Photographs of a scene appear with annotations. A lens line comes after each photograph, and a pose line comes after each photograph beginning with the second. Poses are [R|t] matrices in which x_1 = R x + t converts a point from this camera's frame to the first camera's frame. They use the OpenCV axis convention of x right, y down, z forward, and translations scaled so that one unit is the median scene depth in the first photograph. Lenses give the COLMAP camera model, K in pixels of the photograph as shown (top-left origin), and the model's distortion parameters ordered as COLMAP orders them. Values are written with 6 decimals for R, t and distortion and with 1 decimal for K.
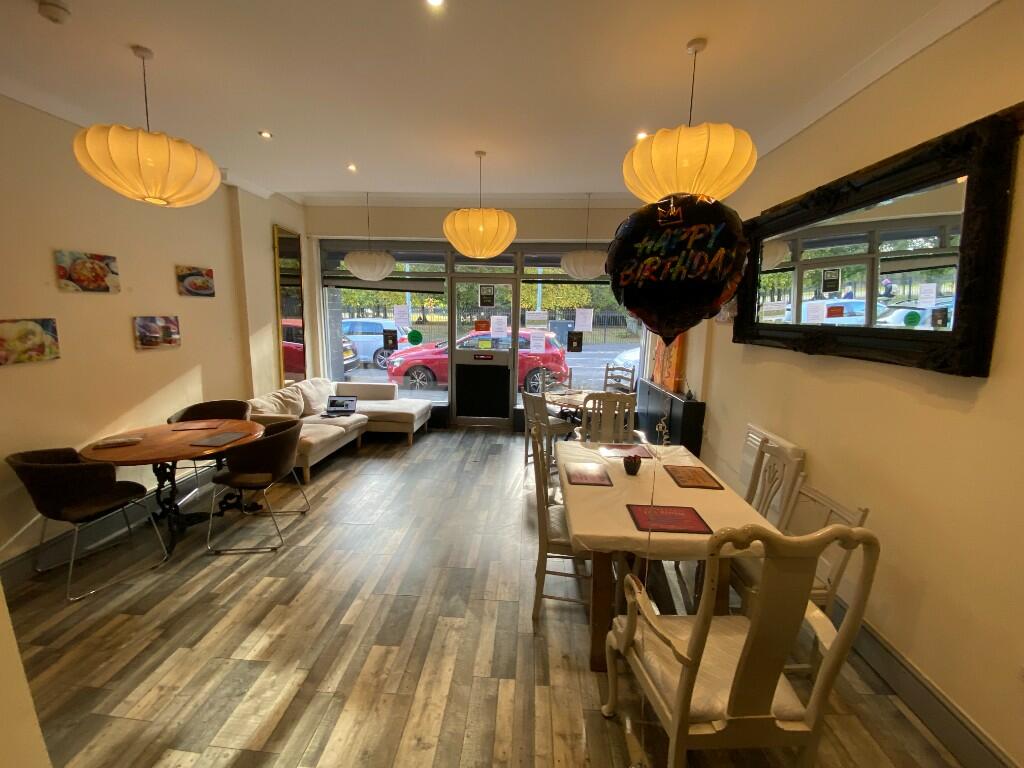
lens RADIAL K [[422.5, 0, 512.0], [0, 422.5, 384.0], [0, 0, 1]] dist [0.019237, -0.020544]
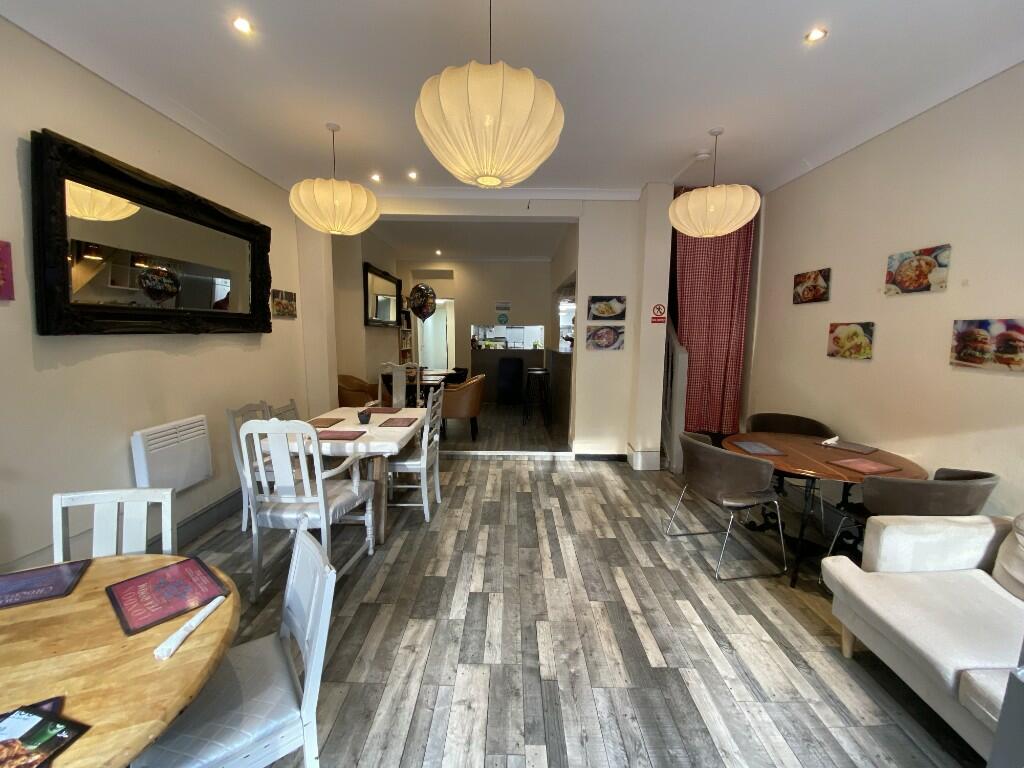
lens RADIAL K [[405.6, 0, 512.0], [0, 405.6, 384.0], [0, 0, 1]] dist [0.014813, -0.017014]
pose [[-0.998366, -0.021558, -0.052928, -0.099986], [-0.035949, 0.956844, 0.288371, -0.252141], [0.044427, 0.289802, -0.956055, 1.855002]]
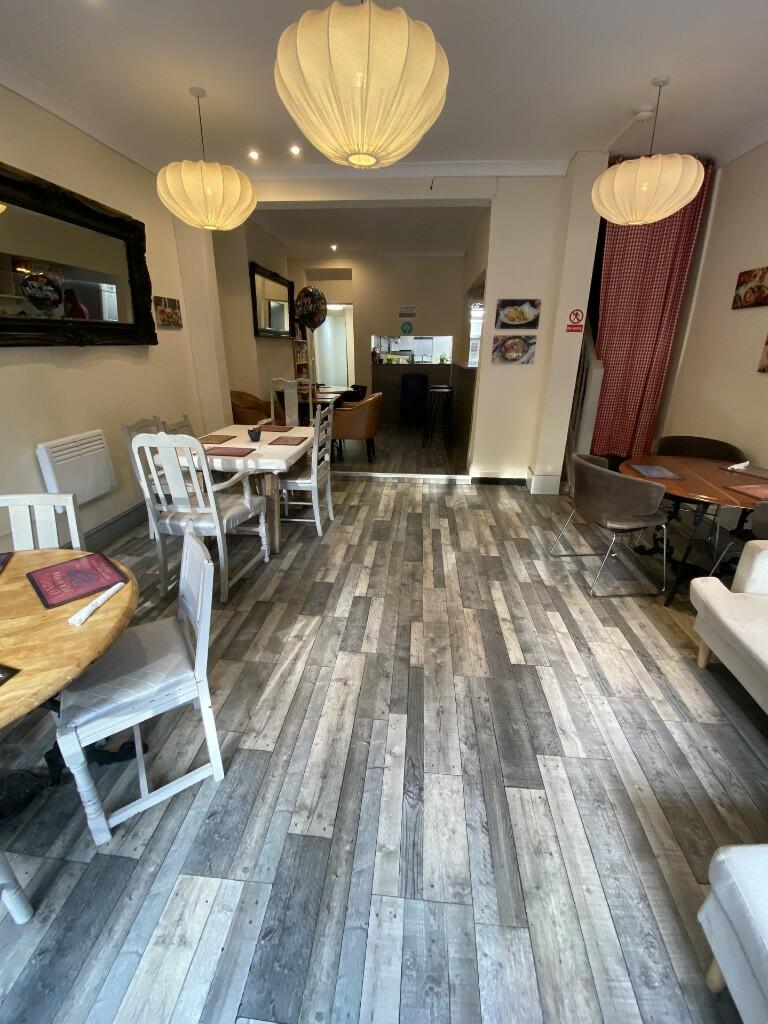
lens RADIAL K [[422.5, 0, 387.9], [0, 422.5, 503.8], [0, 0, 1]] dist [0.019237, -0.020544]
pose [[-0.999283, -0.033905, 0.016862, -0.147489], [-0.020786, 0.863357, 0.504165, -0.257995], [-0.031652, 0.503453, -0.863443, 1.885216]]
